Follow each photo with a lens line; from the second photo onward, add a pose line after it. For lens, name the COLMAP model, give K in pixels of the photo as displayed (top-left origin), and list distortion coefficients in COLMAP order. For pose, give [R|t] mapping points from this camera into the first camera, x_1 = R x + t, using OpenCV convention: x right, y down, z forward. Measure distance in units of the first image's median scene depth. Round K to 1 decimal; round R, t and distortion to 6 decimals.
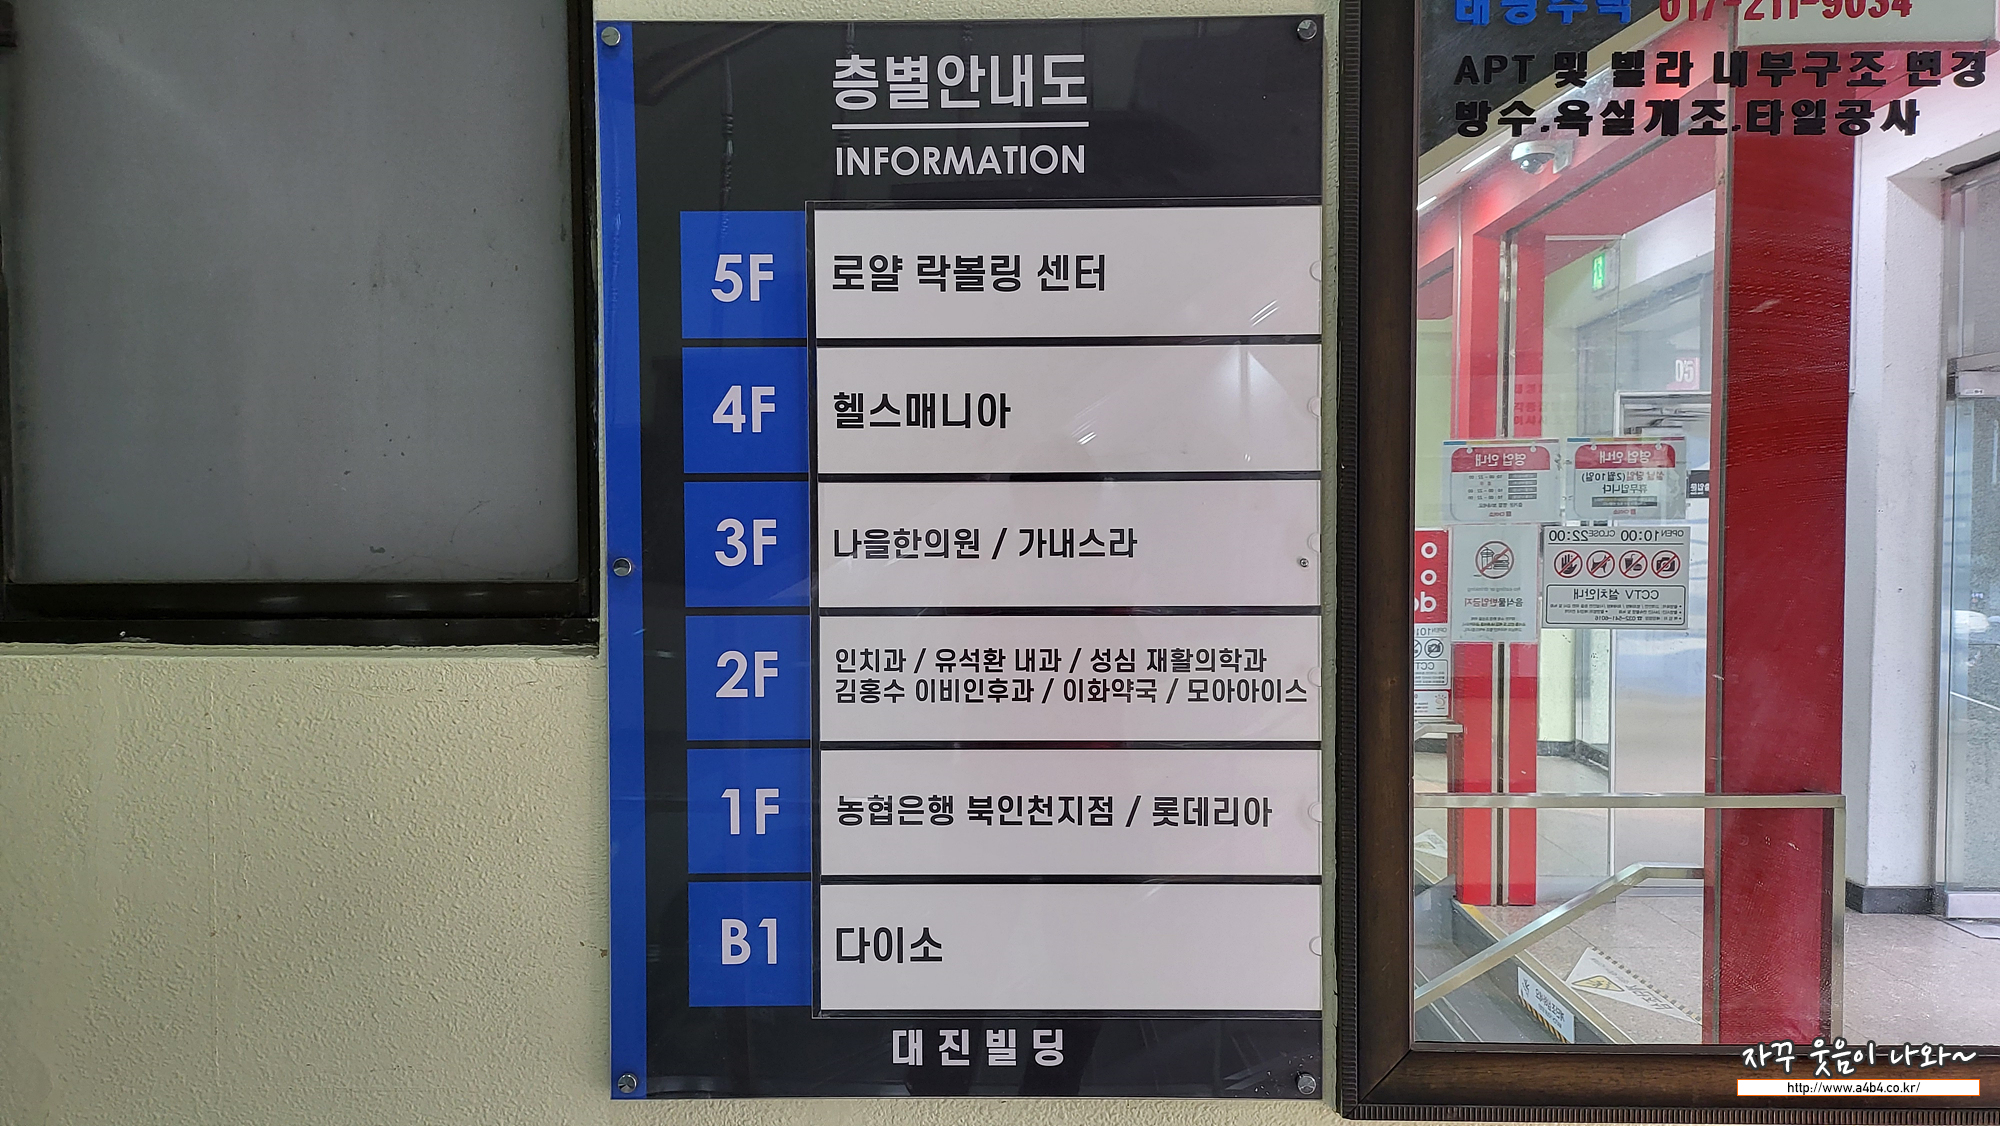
lens RADIAL K [[1423.1, 0, 999.7], [0, 1423.1, 559.9], [0, 0, 1]] dist [0.058384, -0.023387]
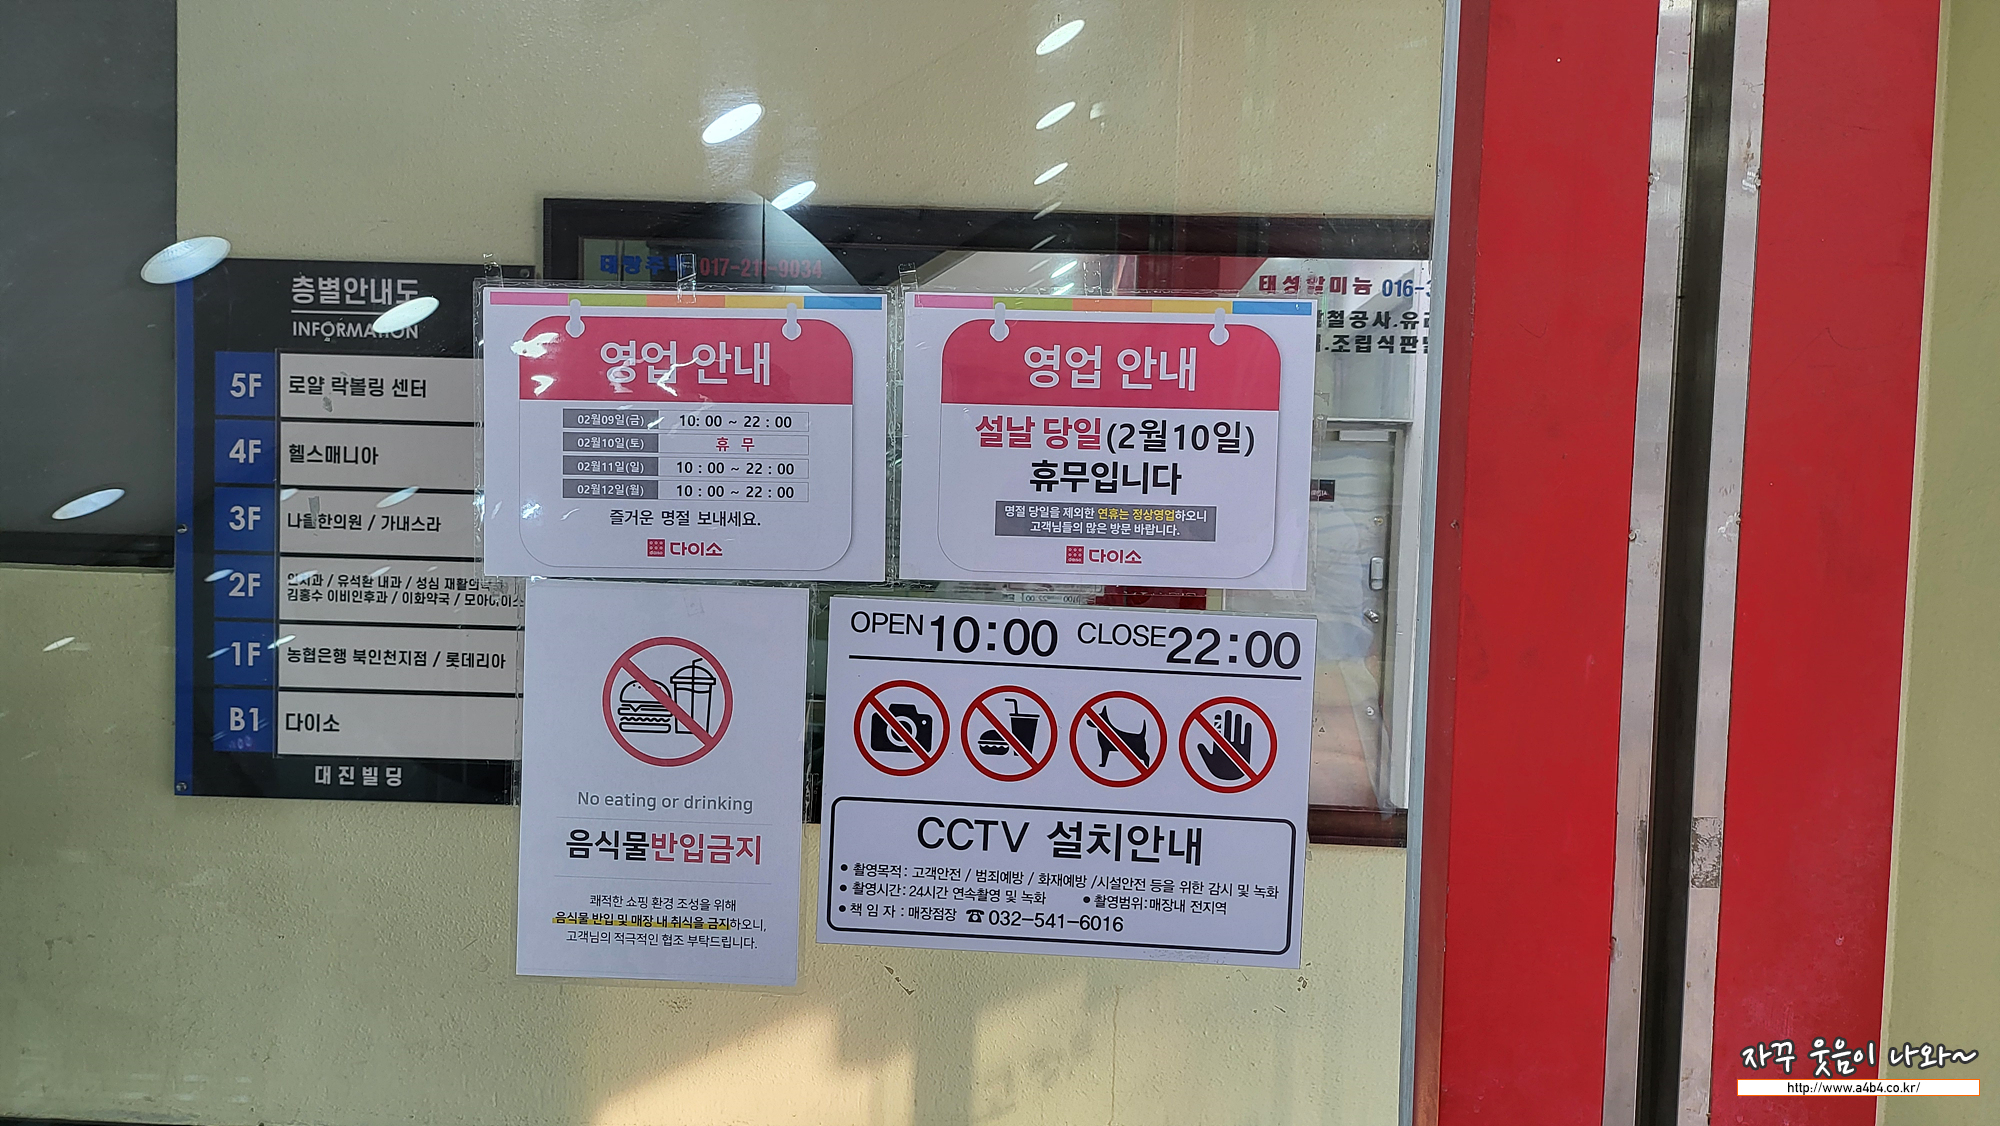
lens RADIAL K [[1423.1, 0, 1007.0], [0, 1423.1, 551.3], [0, 0, 1]] dist [0.058384, -0.023387]
pose [[0.999055, 0.030575, -0.030899, 0.947537], [-0.030244, 0.999481, 0.011133, -0.020850], [0.031223, -0.010188, 0.999461, -0.977873]]
